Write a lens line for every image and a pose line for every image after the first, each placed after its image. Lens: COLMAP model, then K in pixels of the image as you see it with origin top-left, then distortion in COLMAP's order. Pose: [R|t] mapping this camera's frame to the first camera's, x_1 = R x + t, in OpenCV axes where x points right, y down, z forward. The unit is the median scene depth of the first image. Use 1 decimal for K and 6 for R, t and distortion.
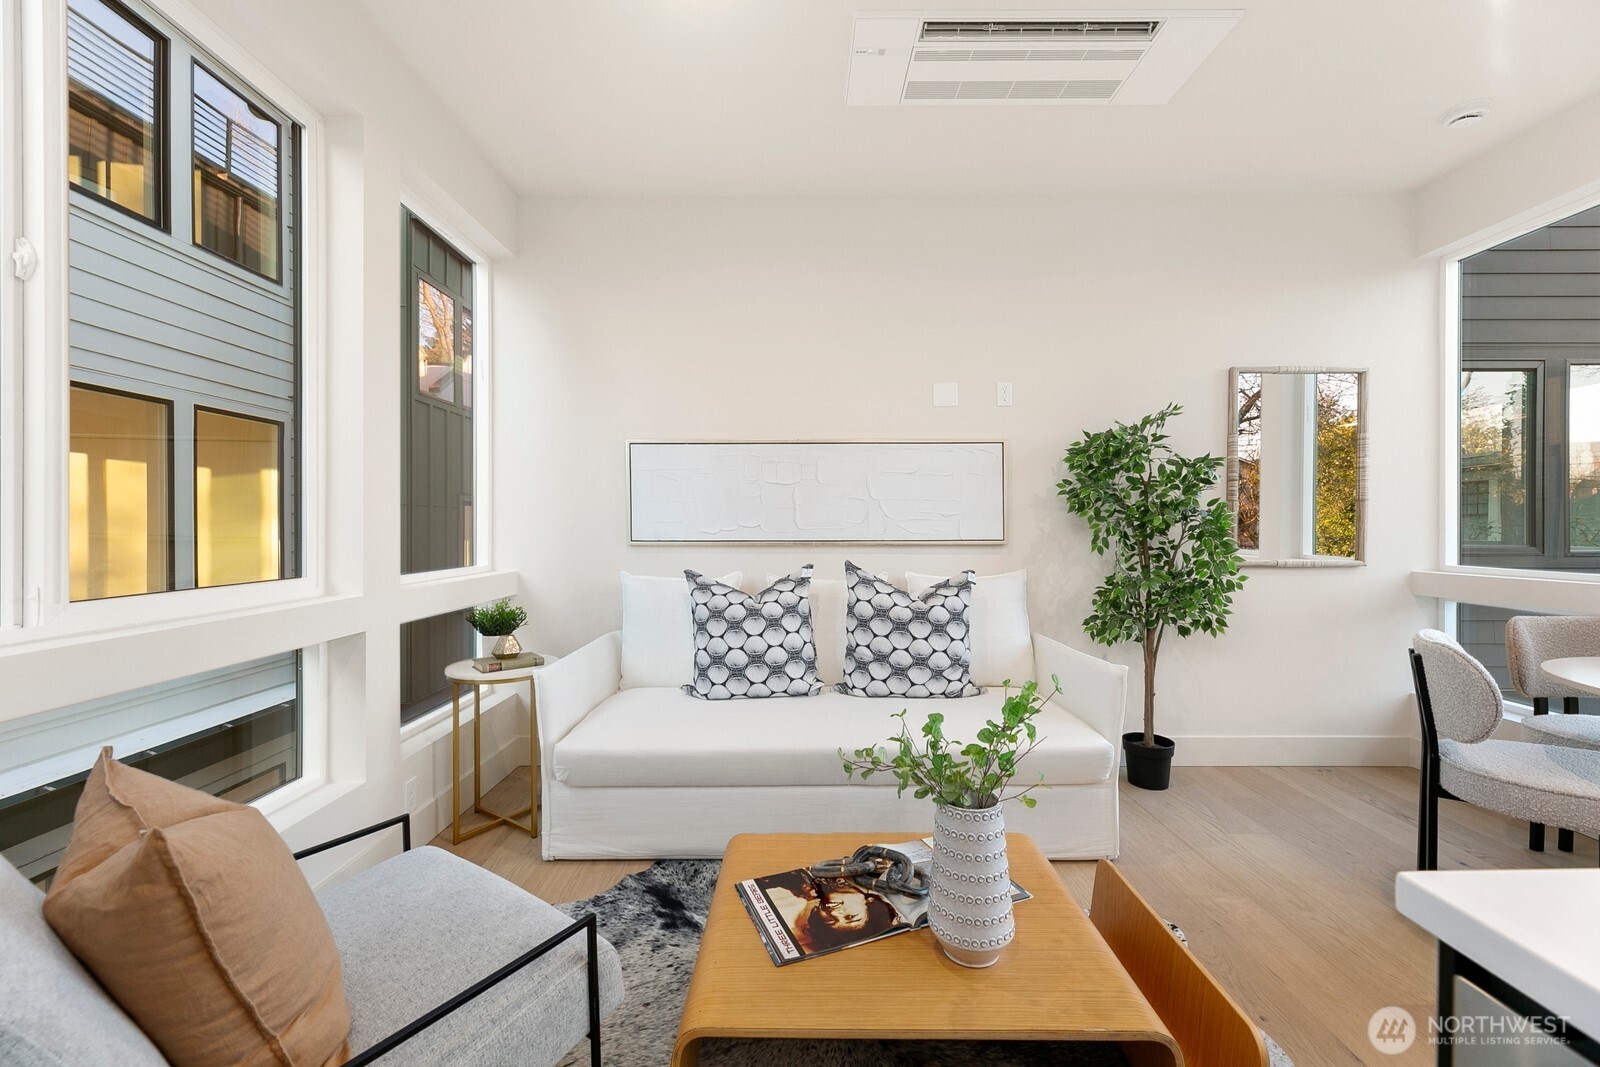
lens RADIAL K [[646.2, 0, 789.4], [0, 646.2, 530.9], [0, 0, 1]] dist [-0.001439, -0.000018]
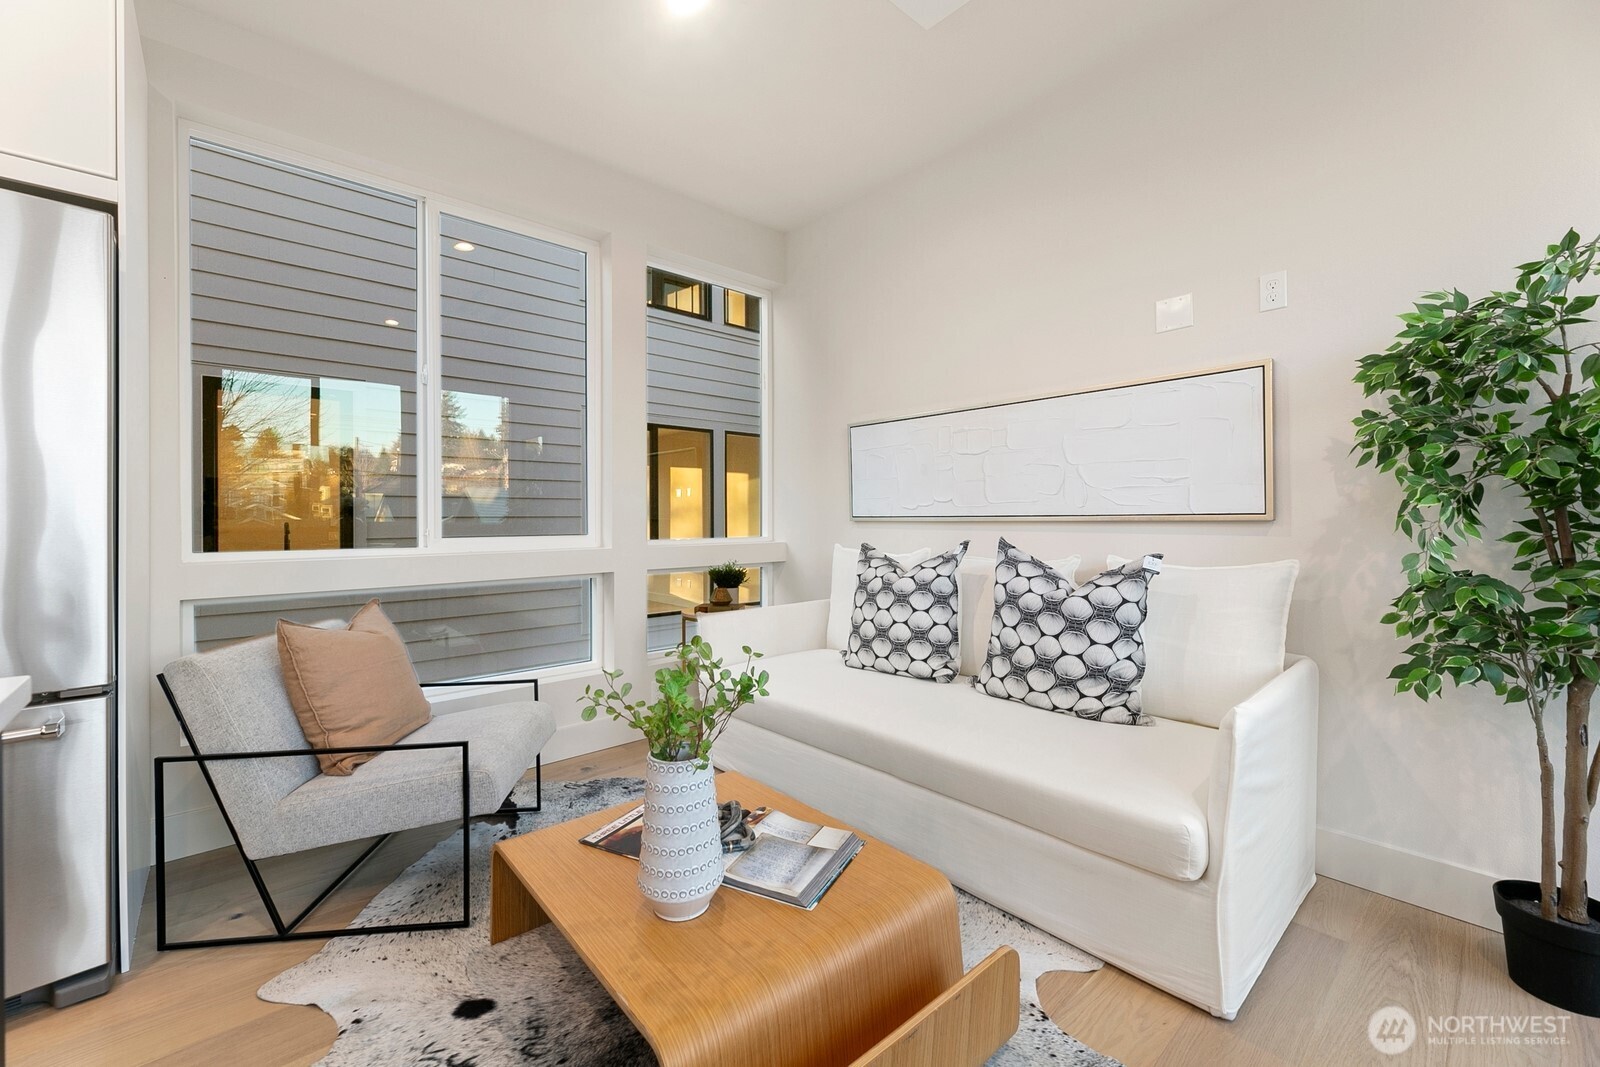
lens RADIAL K [[644.4, 0, 798.7], [0, 644.4, 525.6], [0, 0, 1]] dist [0.000500, -0.000215]
pose [[0.666422, 0.005950, -0.745551, 0.547120], [-0.001978, 0.999979, 0.006212, 0.025067], [0.745572, -0.002665, 0.666419, 0.224401]]
